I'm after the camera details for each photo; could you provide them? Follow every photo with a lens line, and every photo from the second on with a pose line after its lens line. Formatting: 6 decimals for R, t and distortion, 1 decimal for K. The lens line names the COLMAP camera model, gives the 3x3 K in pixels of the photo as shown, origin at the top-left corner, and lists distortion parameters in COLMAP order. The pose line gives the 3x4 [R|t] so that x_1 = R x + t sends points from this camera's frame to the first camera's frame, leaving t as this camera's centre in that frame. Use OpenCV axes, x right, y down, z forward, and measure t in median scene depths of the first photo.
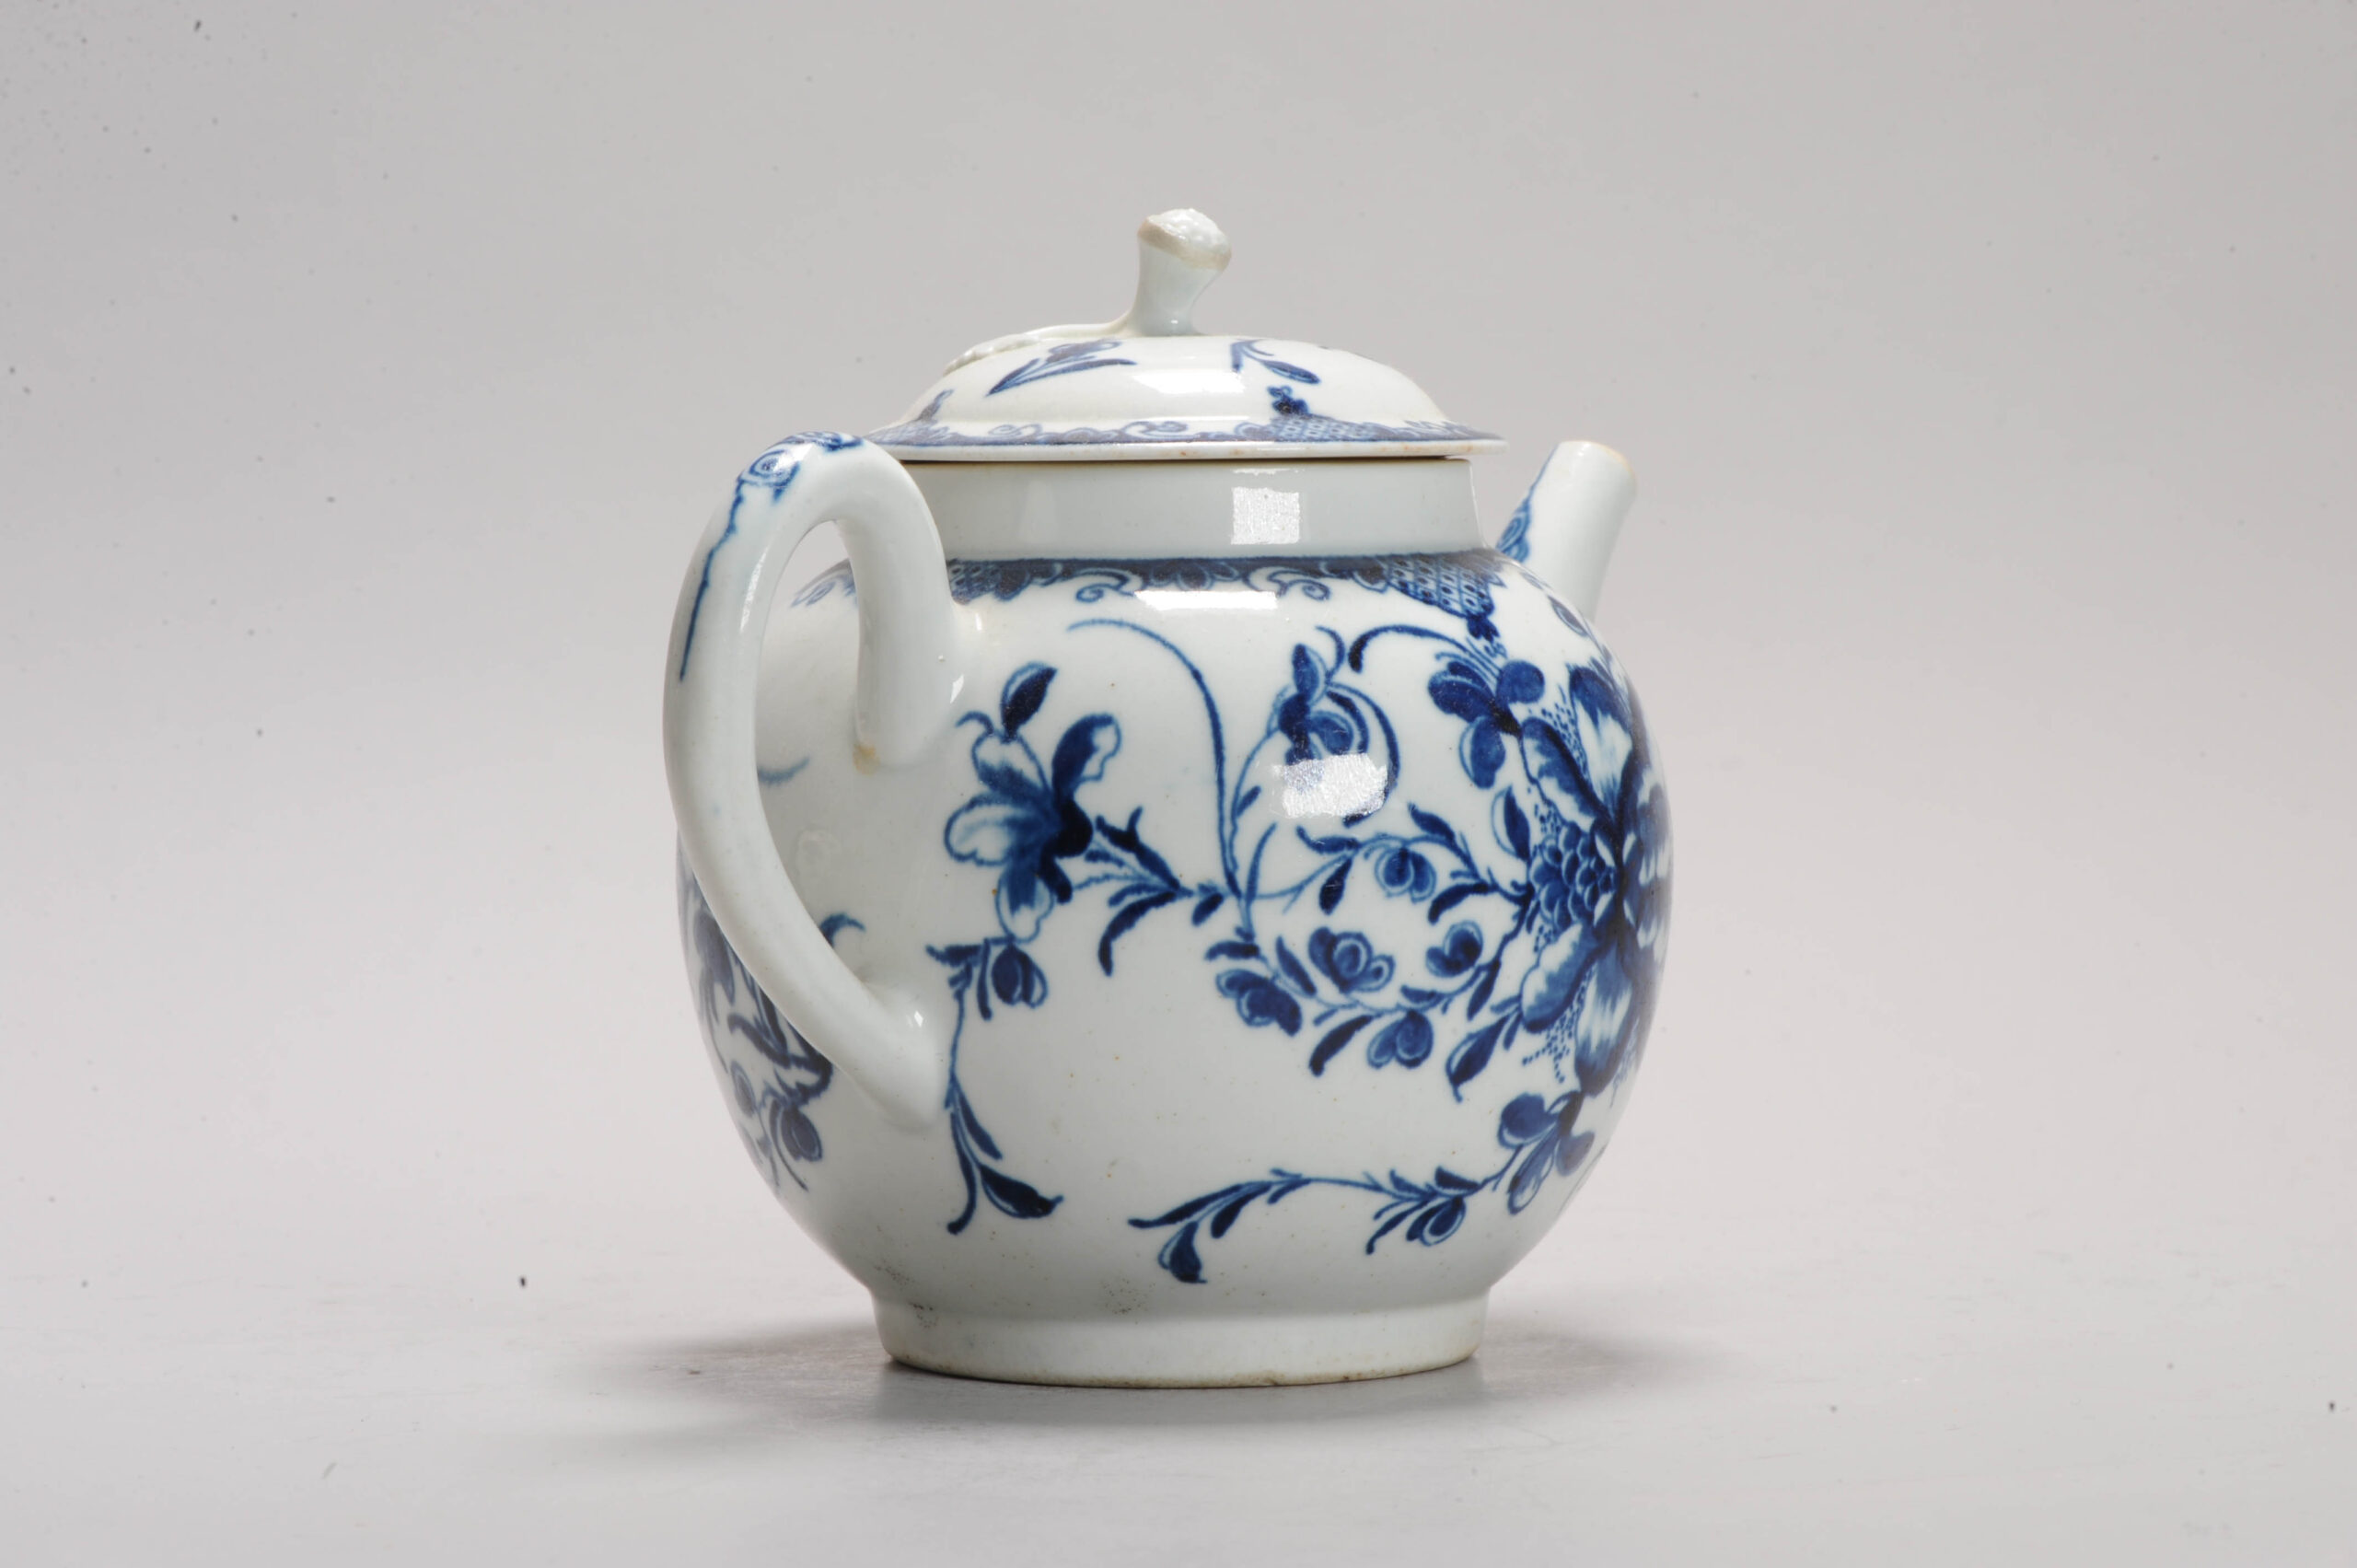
lens RADIAL K [[7425.9, 0, 1178.5], [0, 7425.9, 784.0], [0, 0, 1]] dist [0.199510, 0.300349]
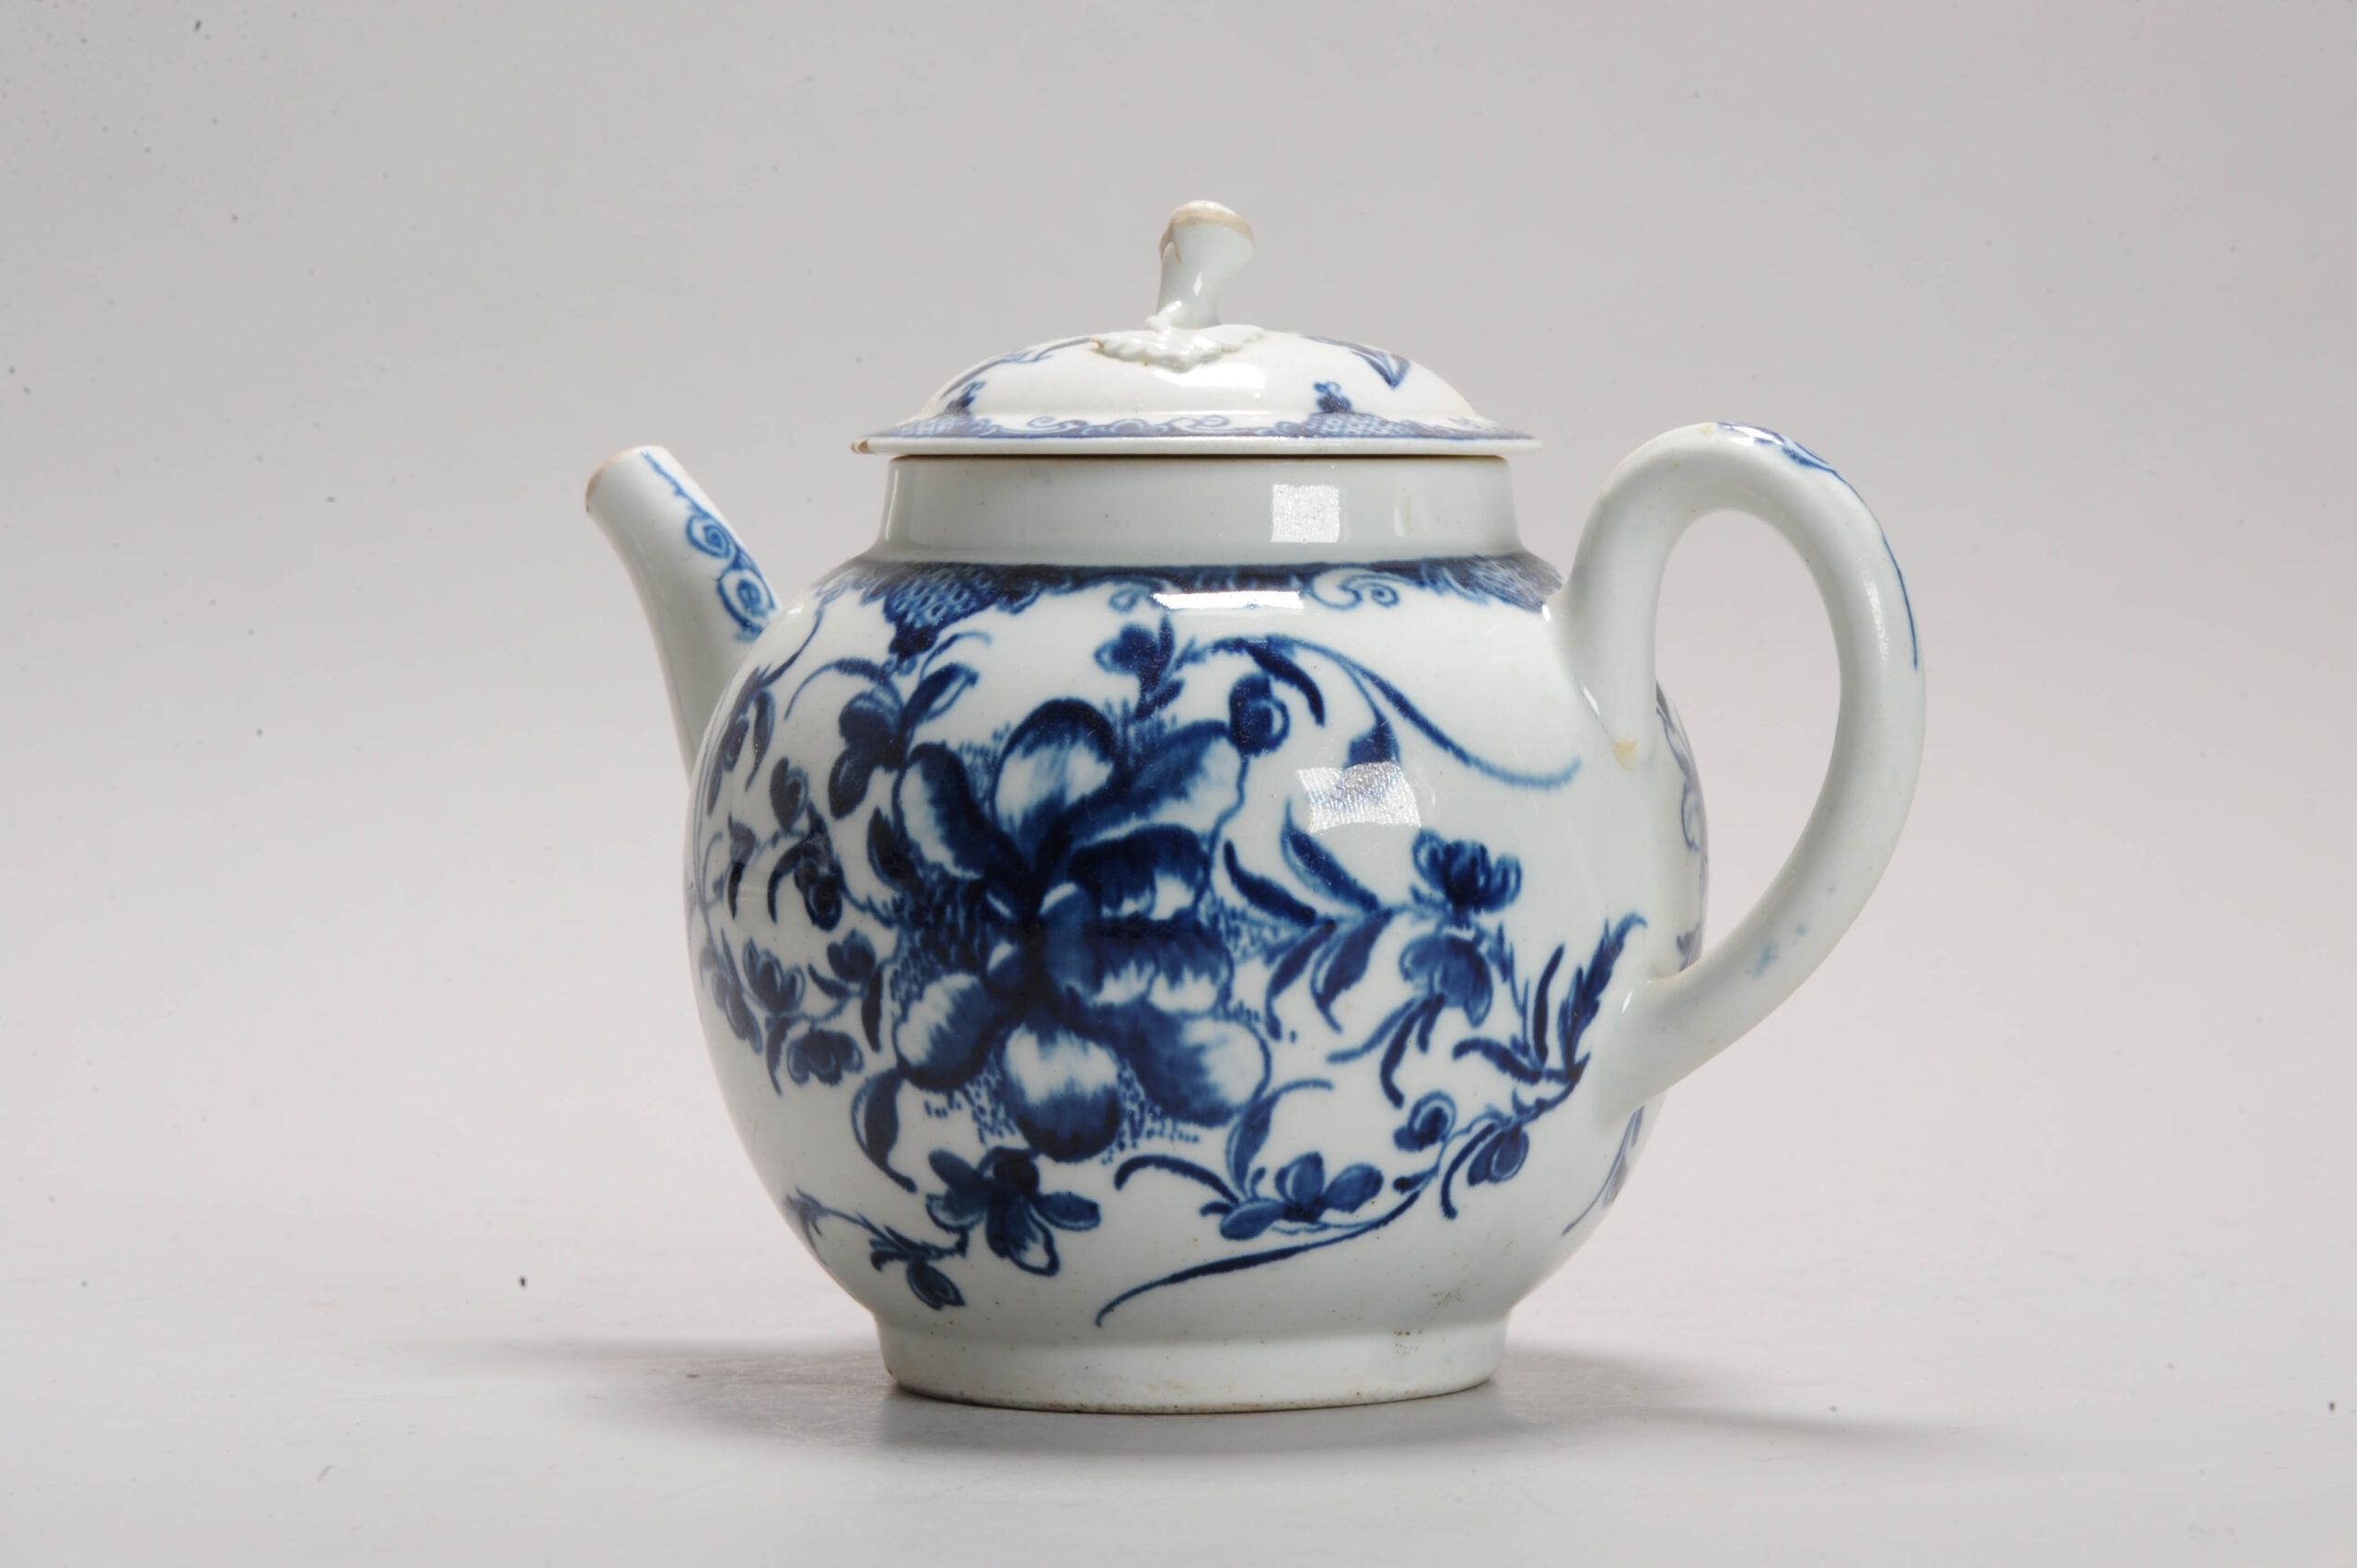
lens RADIAL K [[7425.9, 0, 1178.5], [0, 7425.9, 784.0], [0, 0, 1]] dist [0.199510, 0.300349]
pose [[-0.080305, -0.036903, 0.996087, -1.027712], [0.049110, 0.997954, 0.040931, -0.043091], [-0.995560, 0.052205, -0.078329, 1.144848]]
